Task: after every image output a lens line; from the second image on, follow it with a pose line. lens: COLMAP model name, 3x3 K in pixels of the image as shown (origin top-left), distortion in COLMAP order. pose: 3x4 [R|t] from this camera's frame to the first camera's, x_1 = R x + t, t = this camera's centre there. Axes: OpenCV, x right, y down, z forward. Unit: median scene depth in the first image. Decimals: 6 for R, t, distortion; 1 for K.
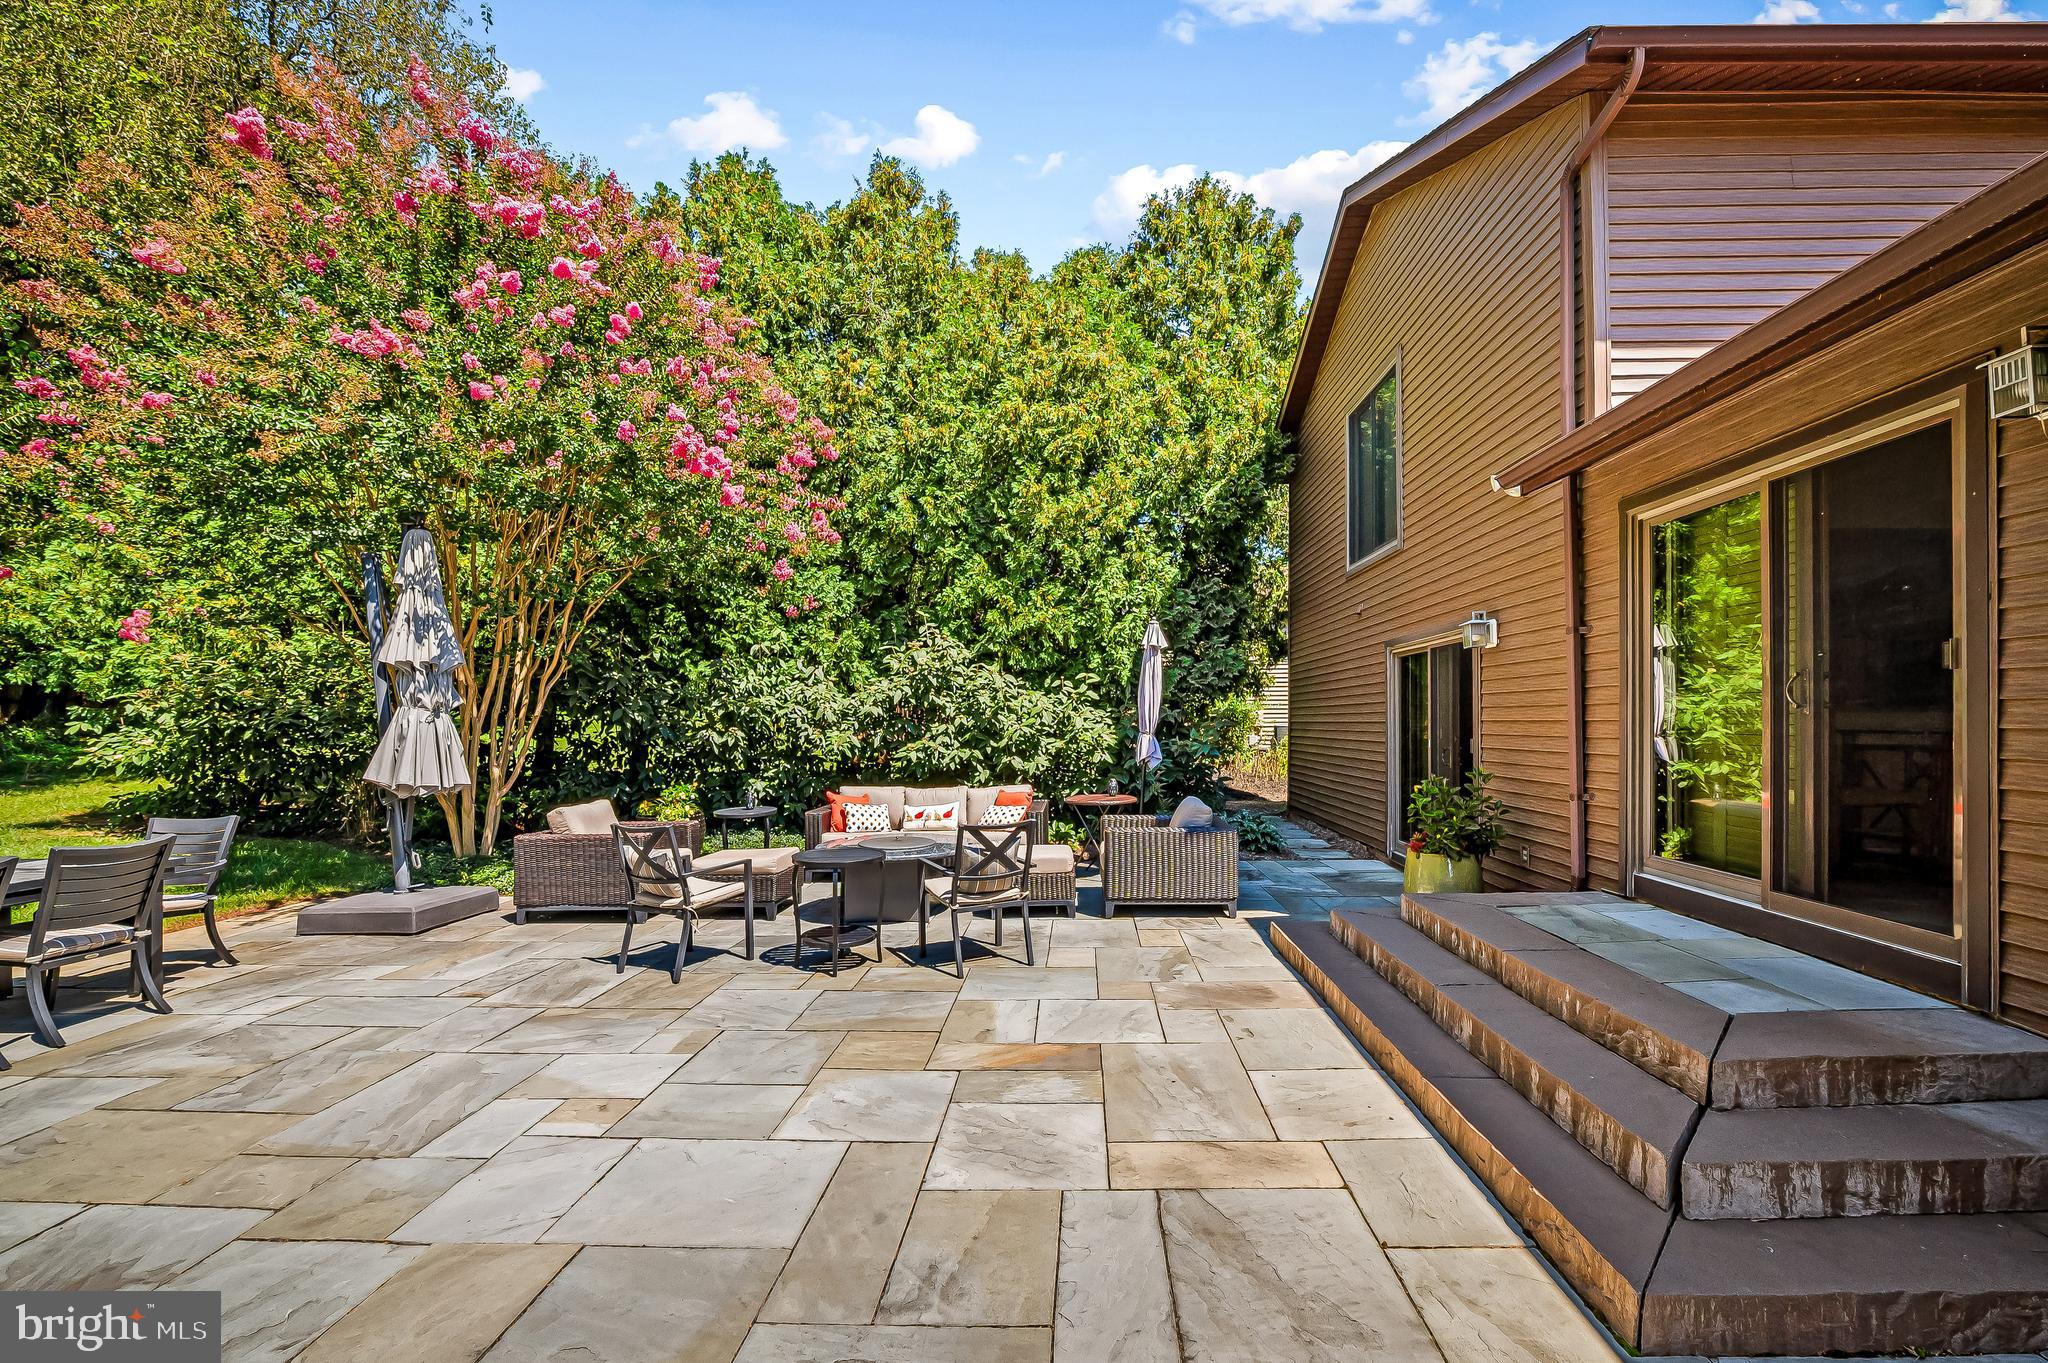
lens RADIAL K [[828.4, 0, 1054.3], [0, 828.4, 742.0], [0, 0, 1]] dist [0.000407, 0.000029]
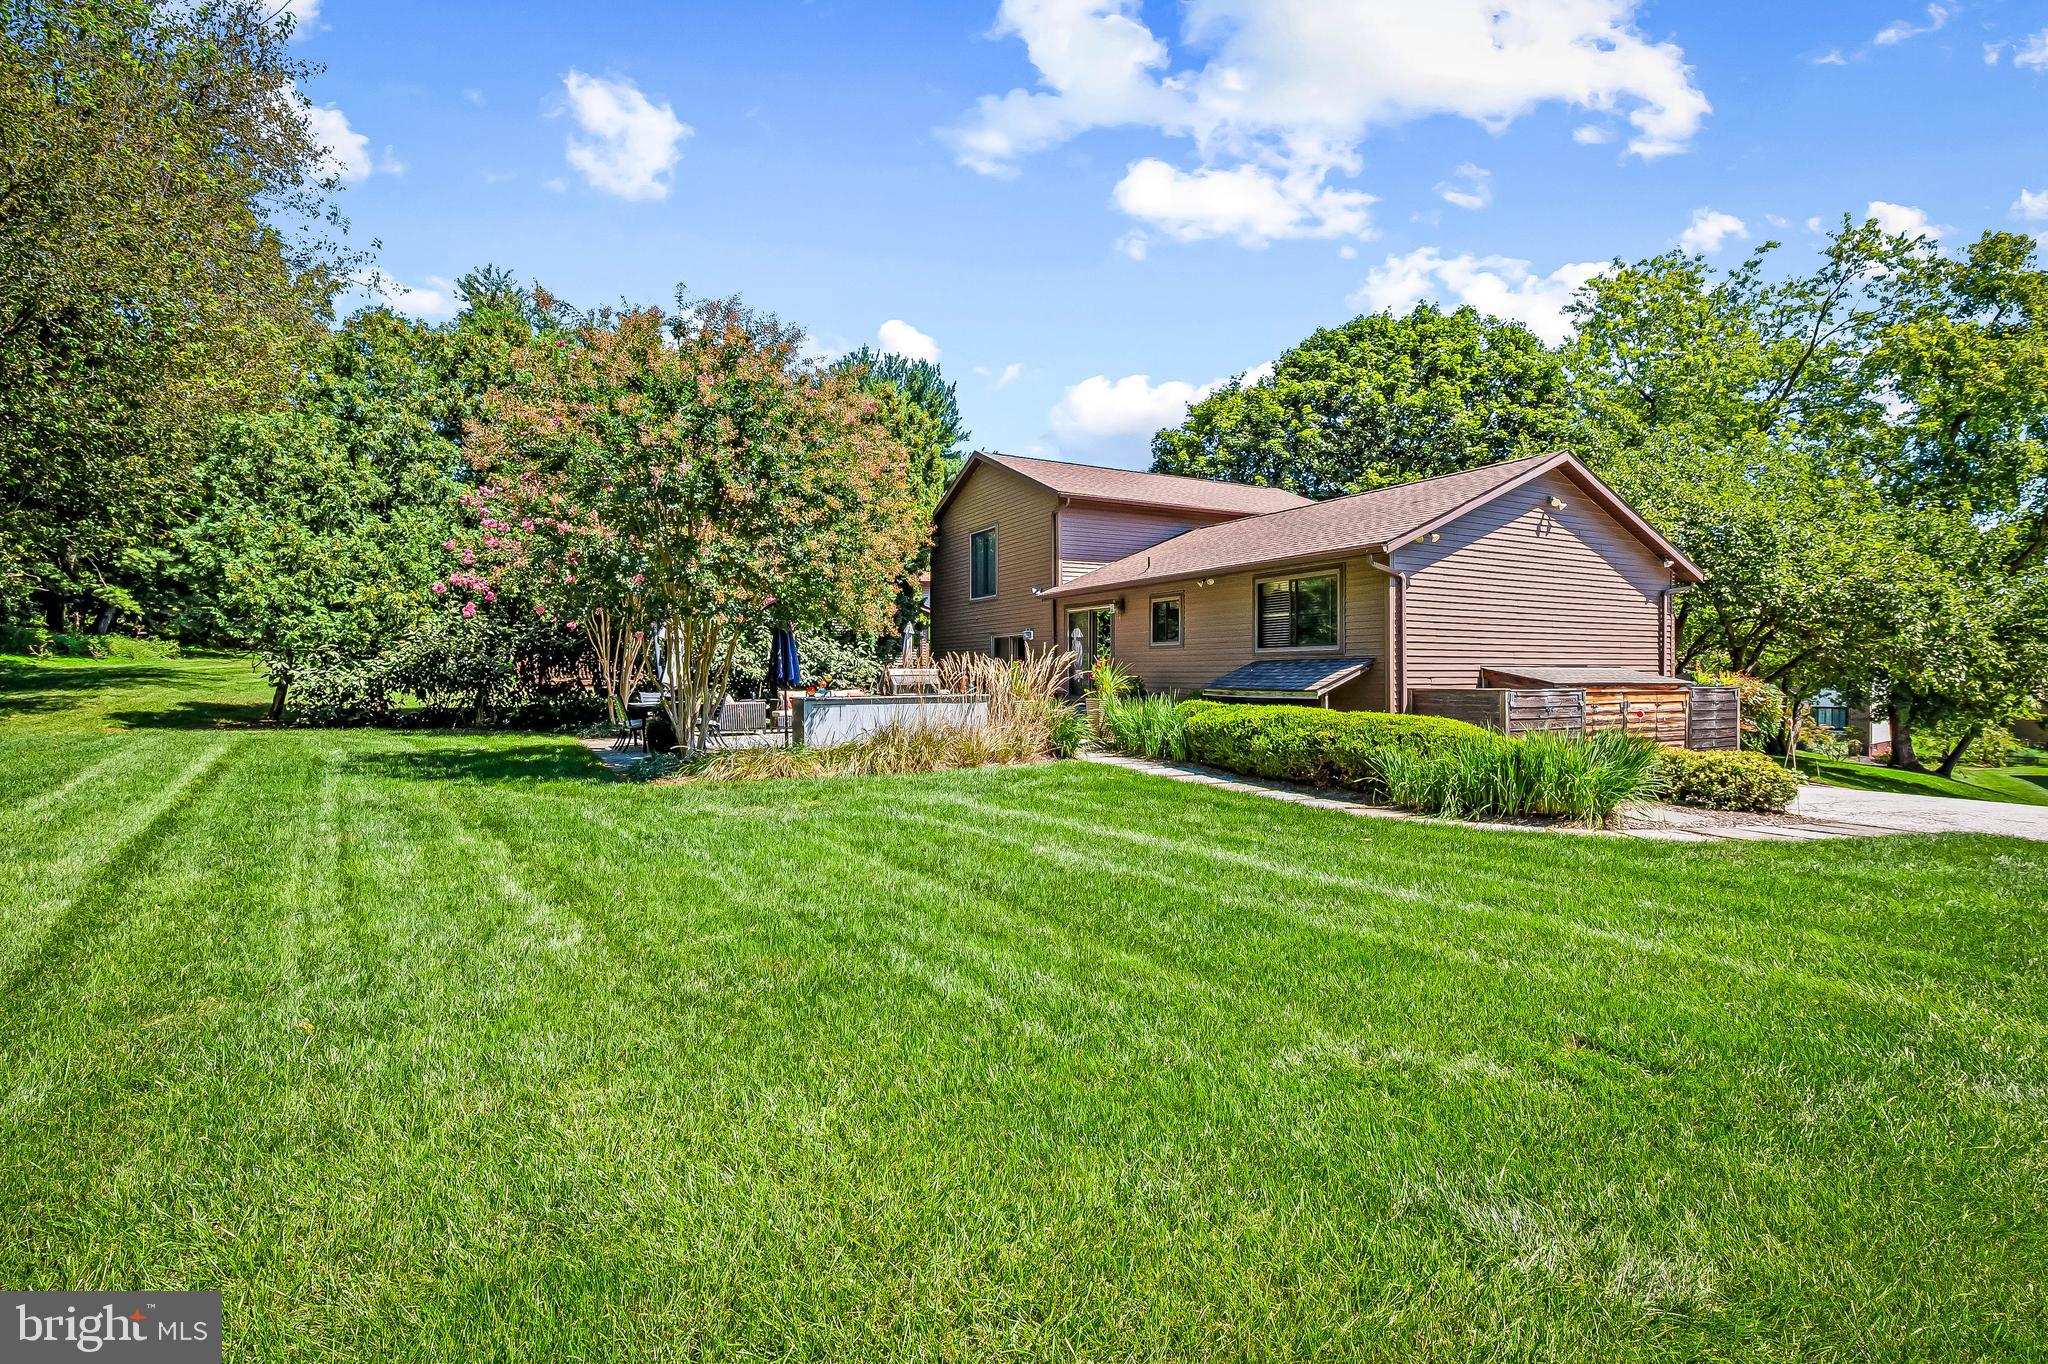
lens RADIAL K [[947.9, 0, 1024.0], [0, 947.9, 682.0], [0, 0, 1]] dist [0.000487, 0.000048]
pose [[0.858355, -0.005258, 0.513030, -0.875211], [0.014508, 0.999796, -0.014027, 0.063151], [-0.512852, 0.019483, 0.858256, -1.342434]]
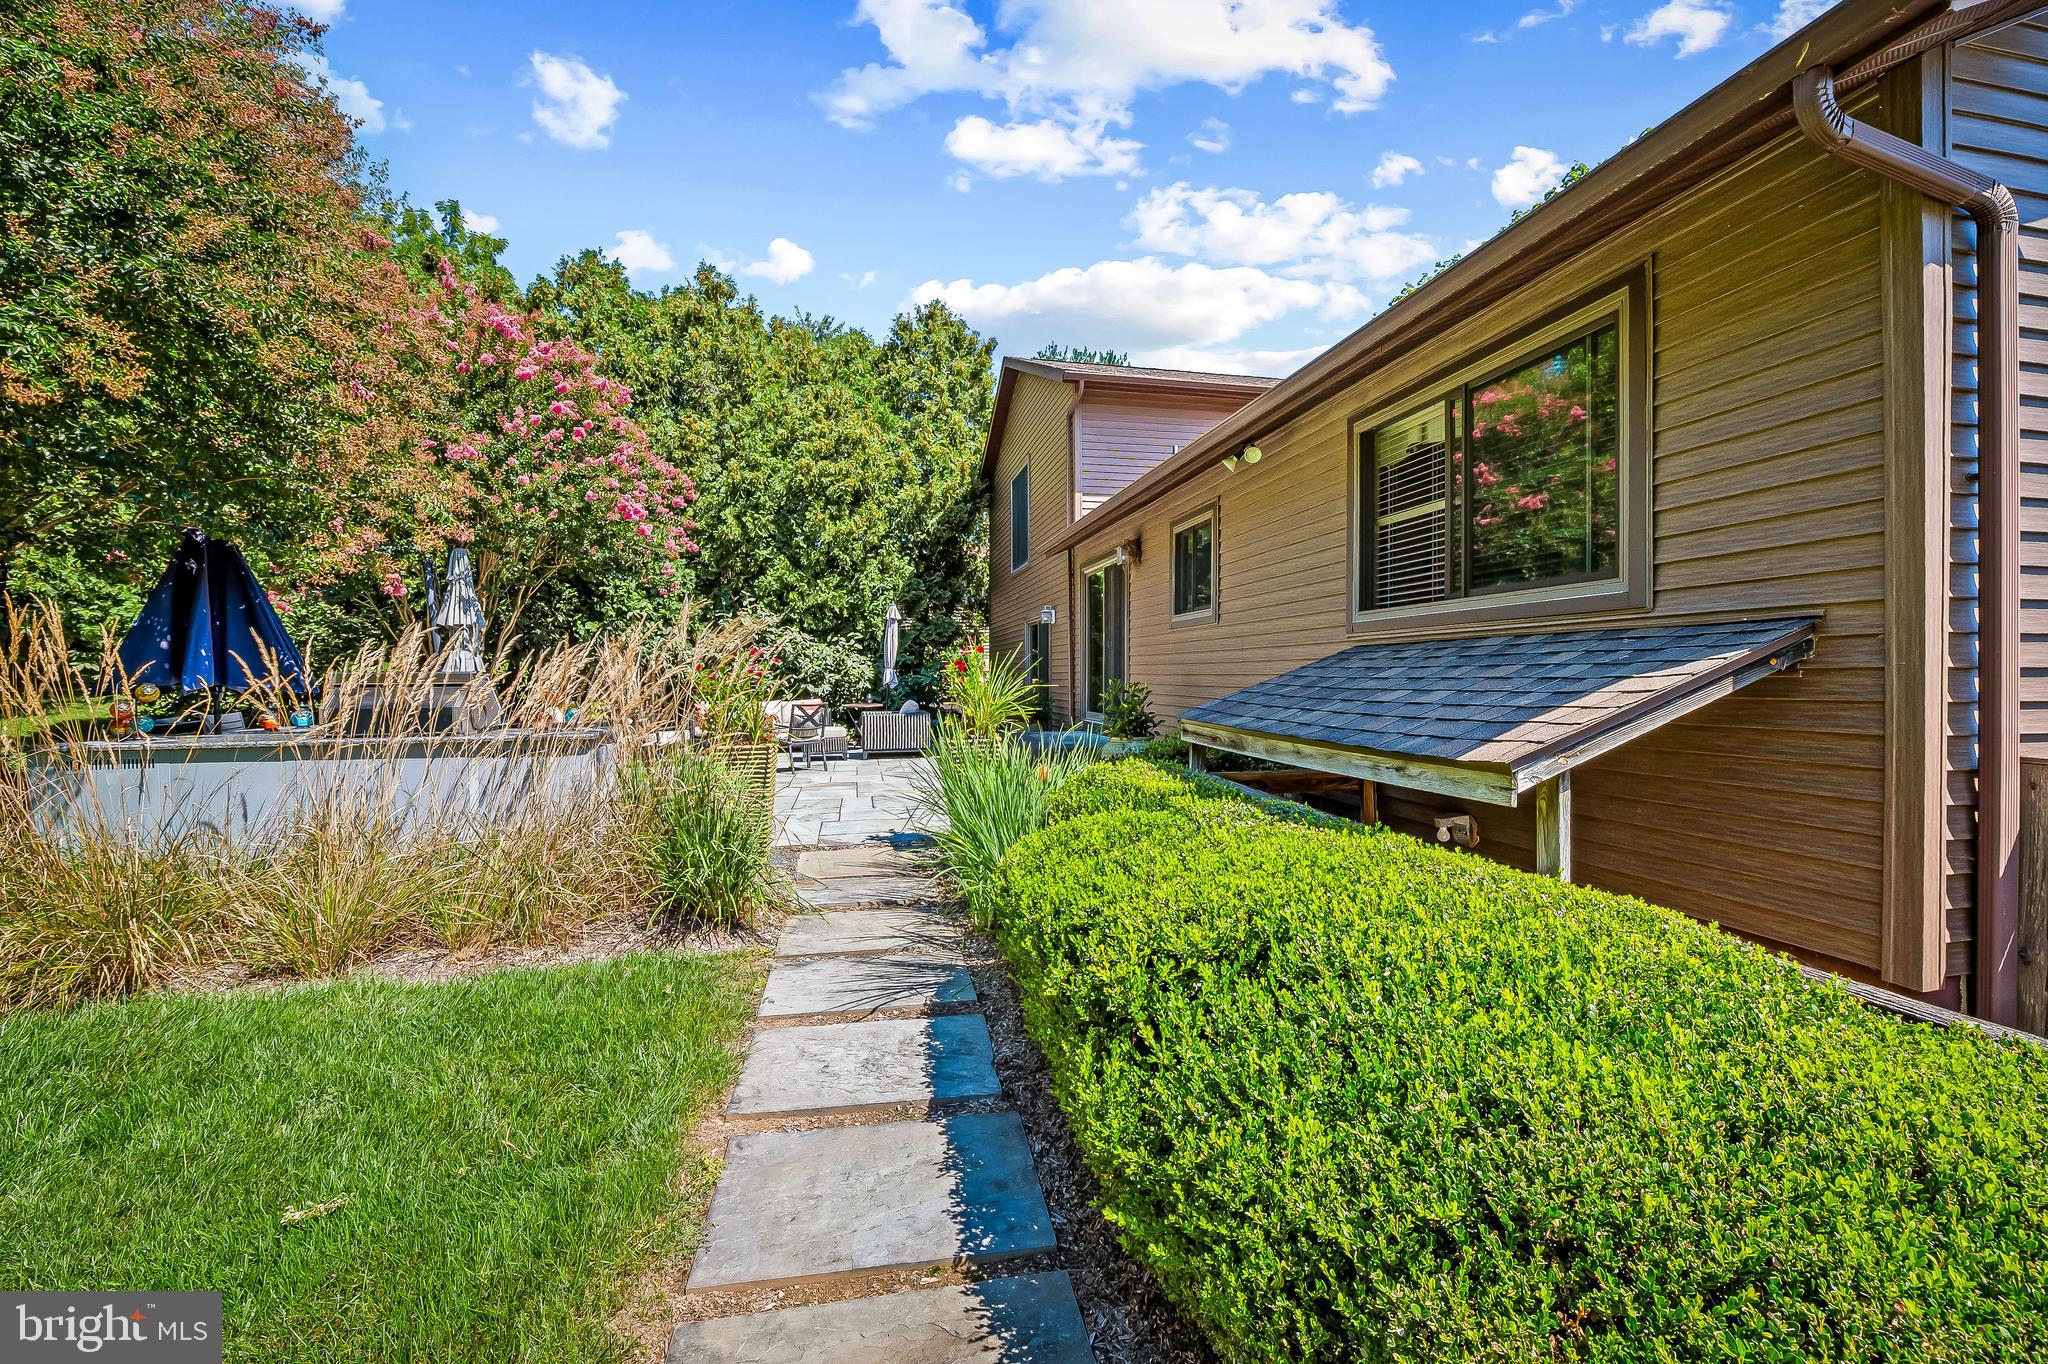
lens RADIAL K [[814.2, 0, 1024.0], [0, 814.2, 682.0], [0, 0, 1]] dist [-0.009638, 0.000231]
pose [[0.972160, -0.004907, 0.234268, -0.011013], [0.008899, 0.999833, -0.015990, 0.039061], [-0.234150, 0.017629, 0.972041, -0.588130]]
